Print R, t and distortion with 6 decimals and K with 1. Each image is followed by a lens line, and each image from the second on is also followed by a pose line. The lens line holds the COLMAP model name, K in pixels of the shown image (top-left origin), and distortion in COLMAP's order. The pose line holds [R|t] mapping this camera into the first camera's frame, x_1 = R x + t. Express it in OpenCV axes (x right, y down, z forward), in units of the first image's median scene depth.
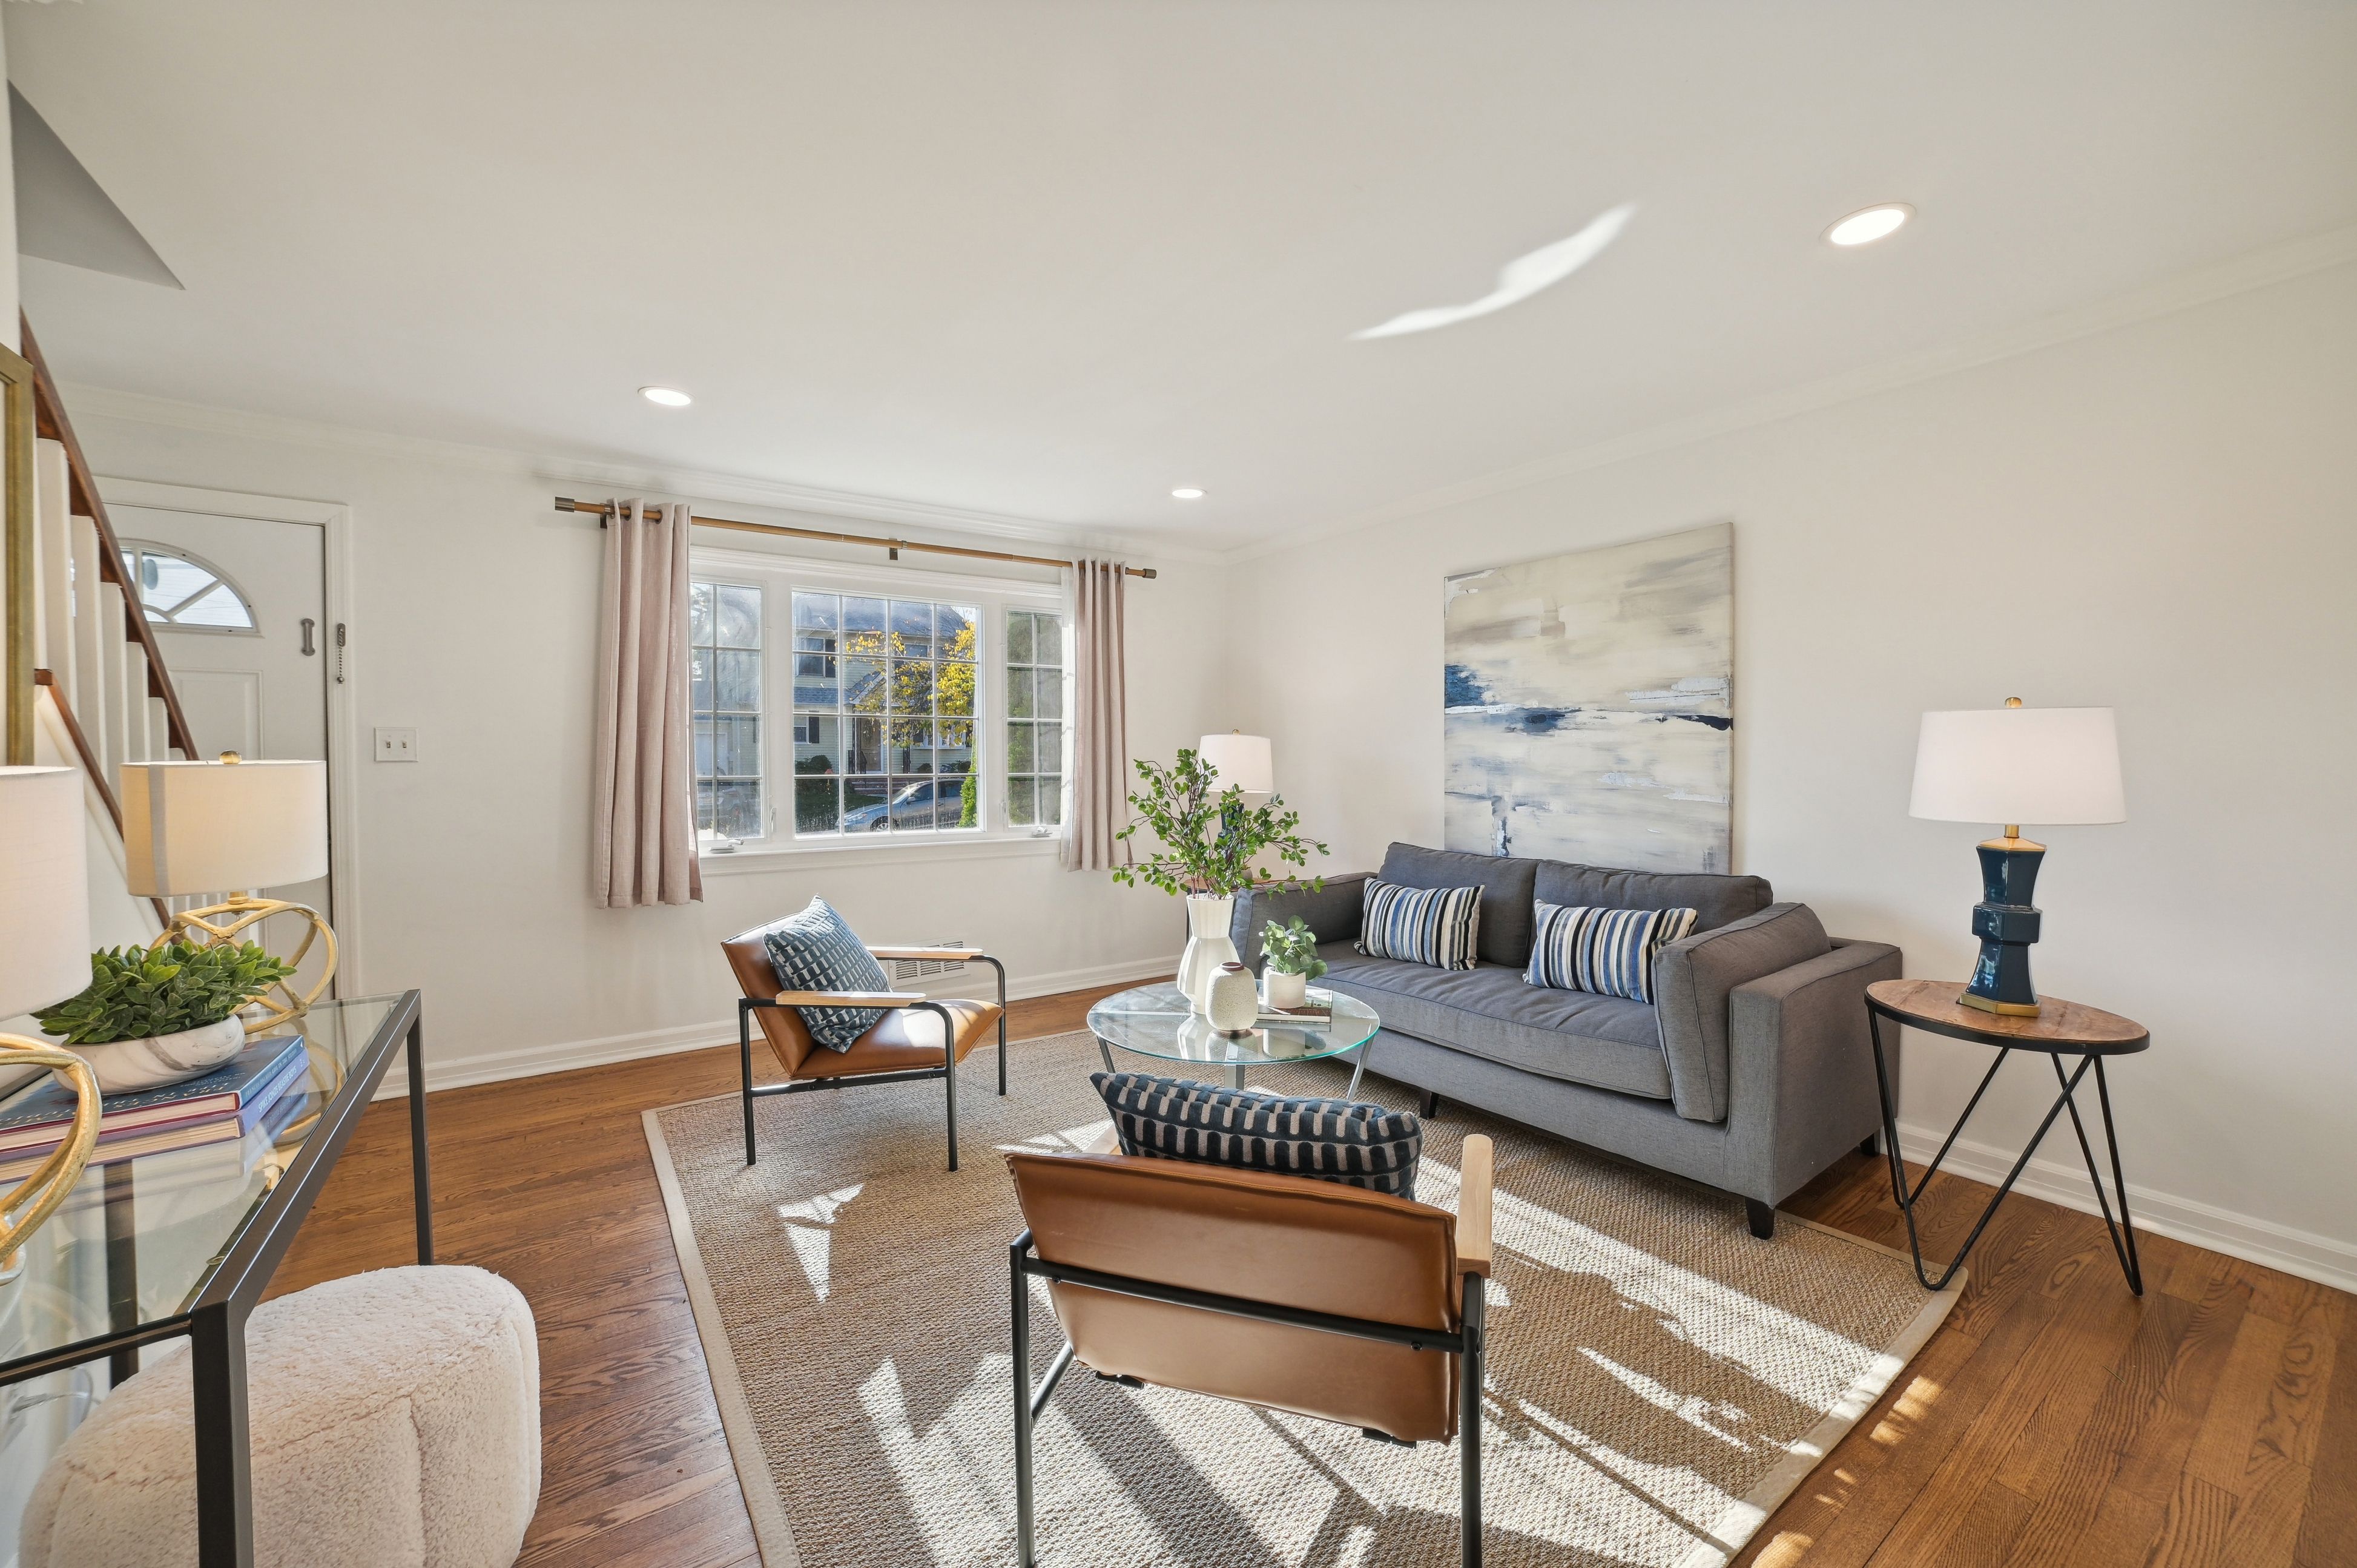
lens RADIAL K [[914.0, 0, 1196.1], [0, 914.0, 774.5], [0, 0, 1]] dist [-0.014932, 0.000445]
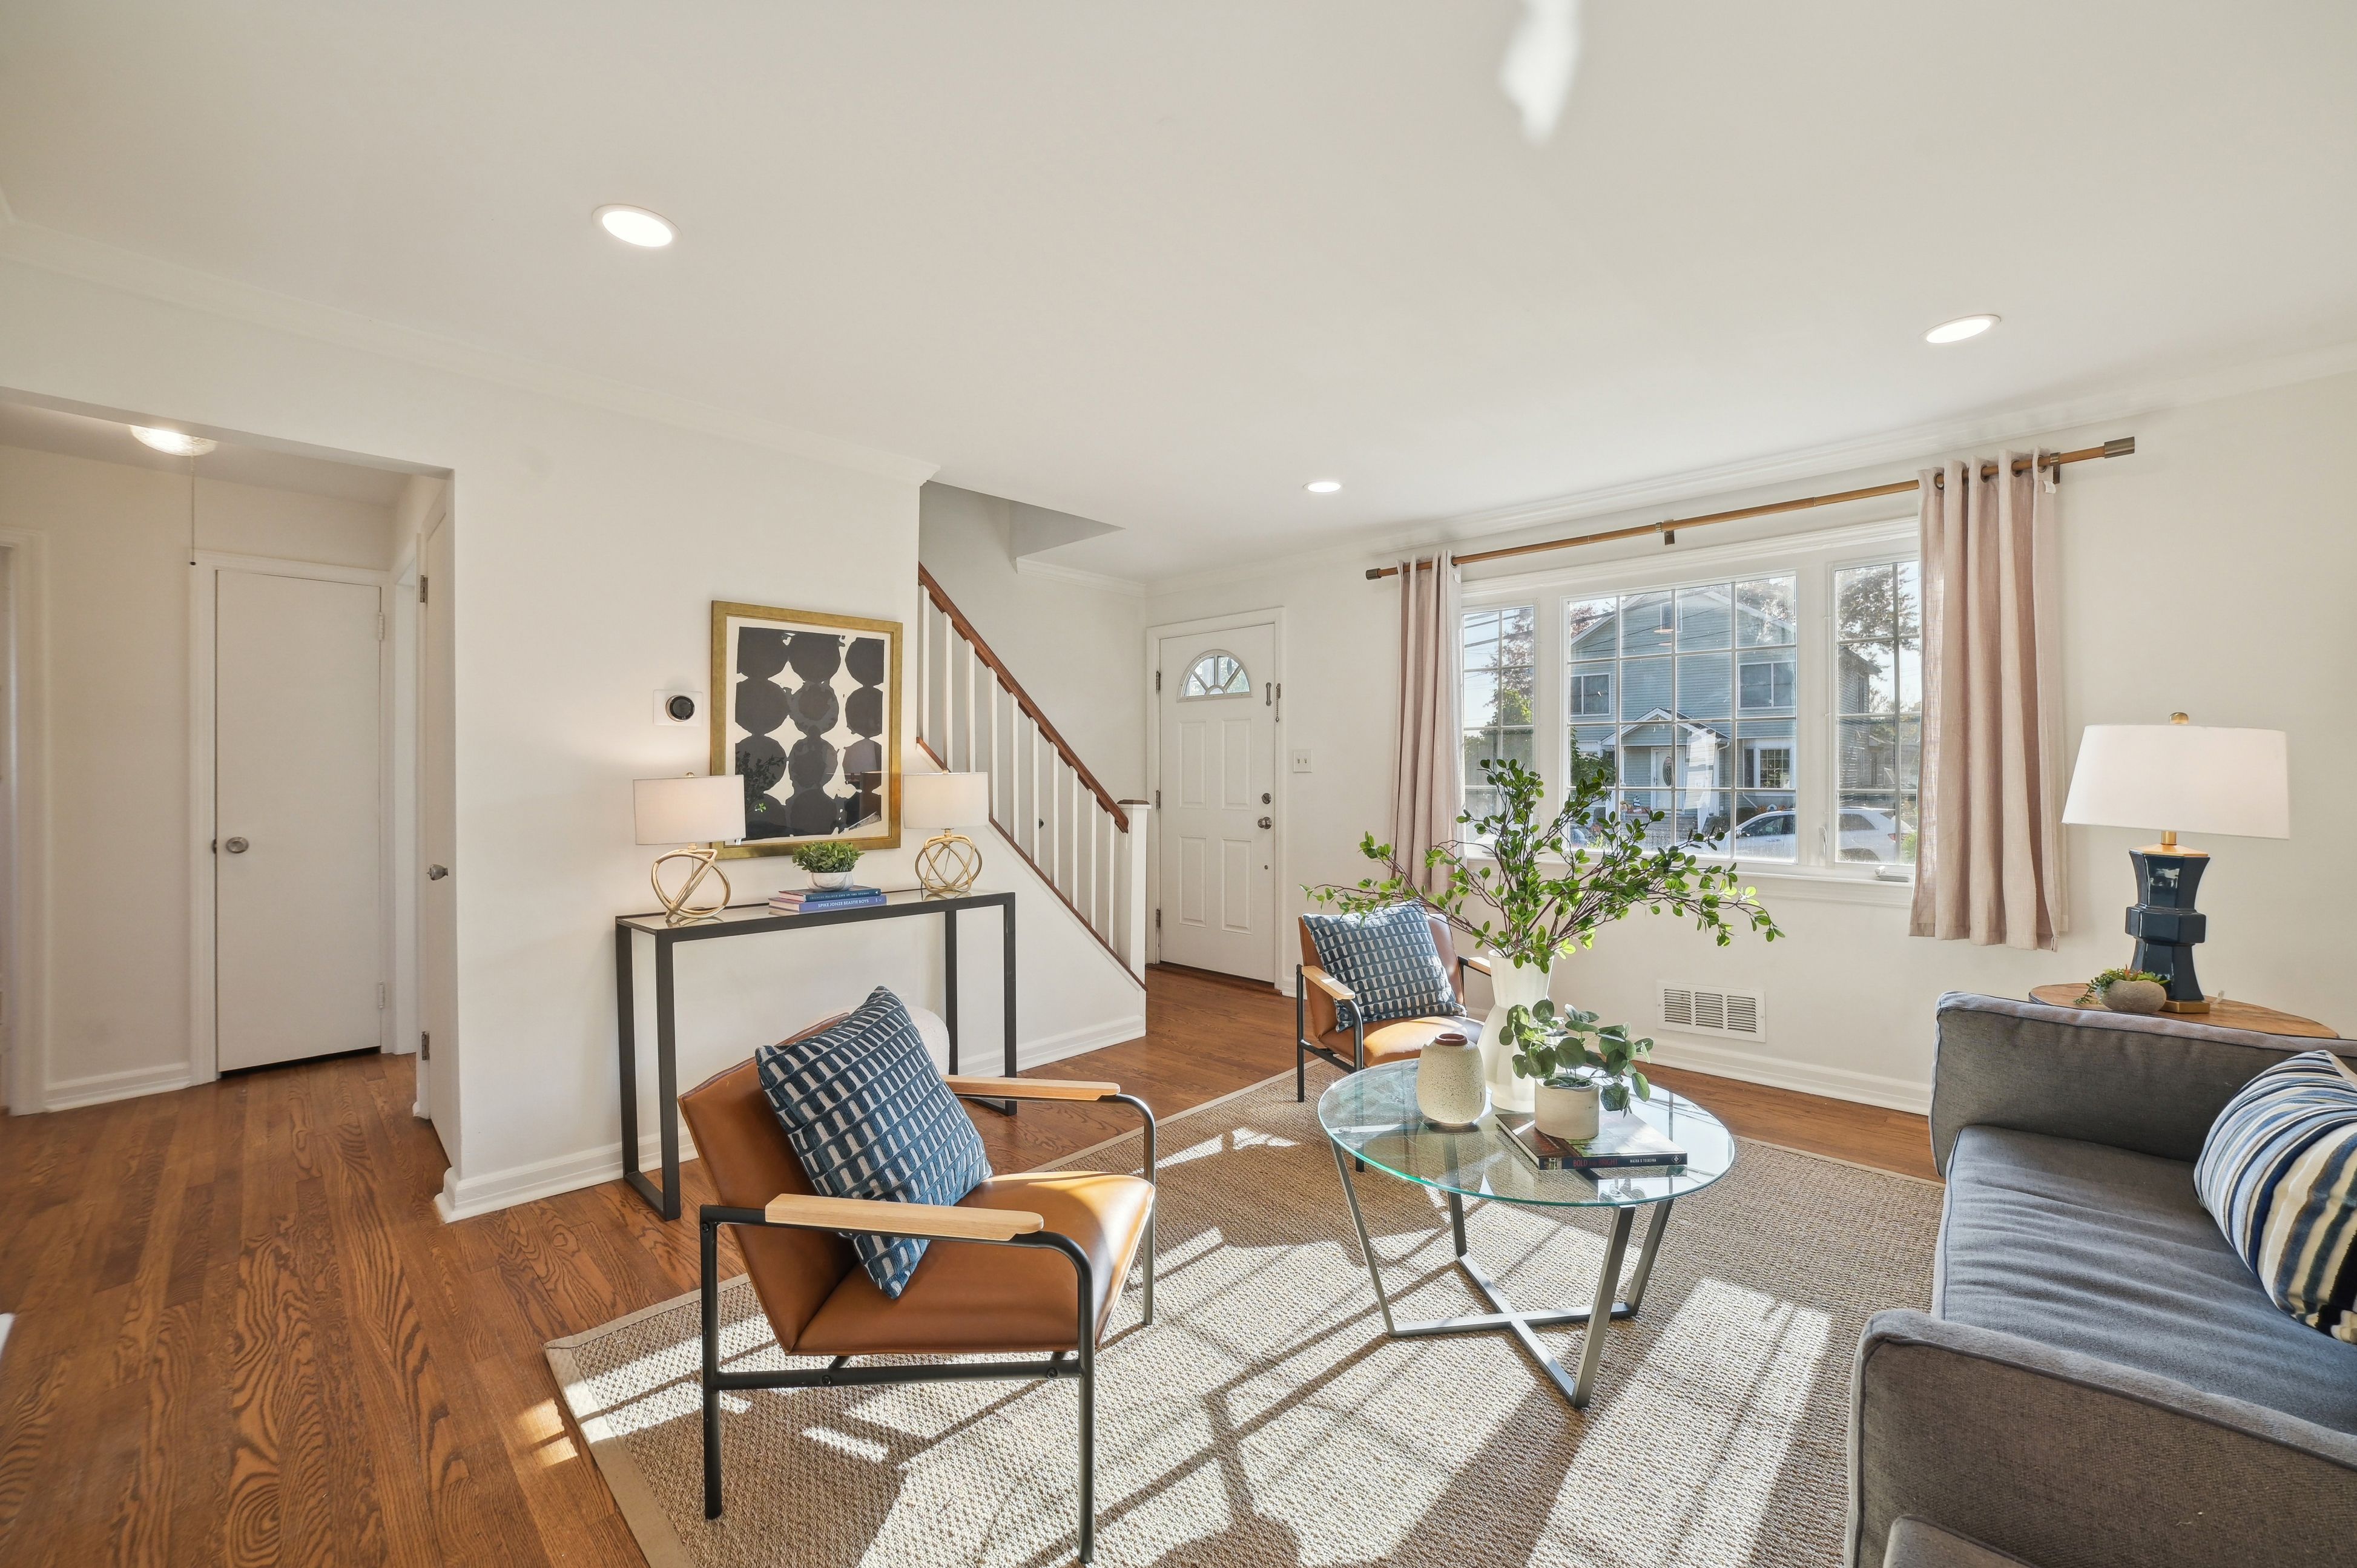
lens RADIAL K [[983.5, 0, 1194.7], [0, 983.5, 784.8], [0, 0, 1]] dist [-0.027969, -0.000180]
pose [[0.207262, 0.014838, -0.978173, 0.556811], [-0.018424, 0.999767, 0.011262, -0.008664], [0.978112, 0.015688, 0.207487, 0.419387]]
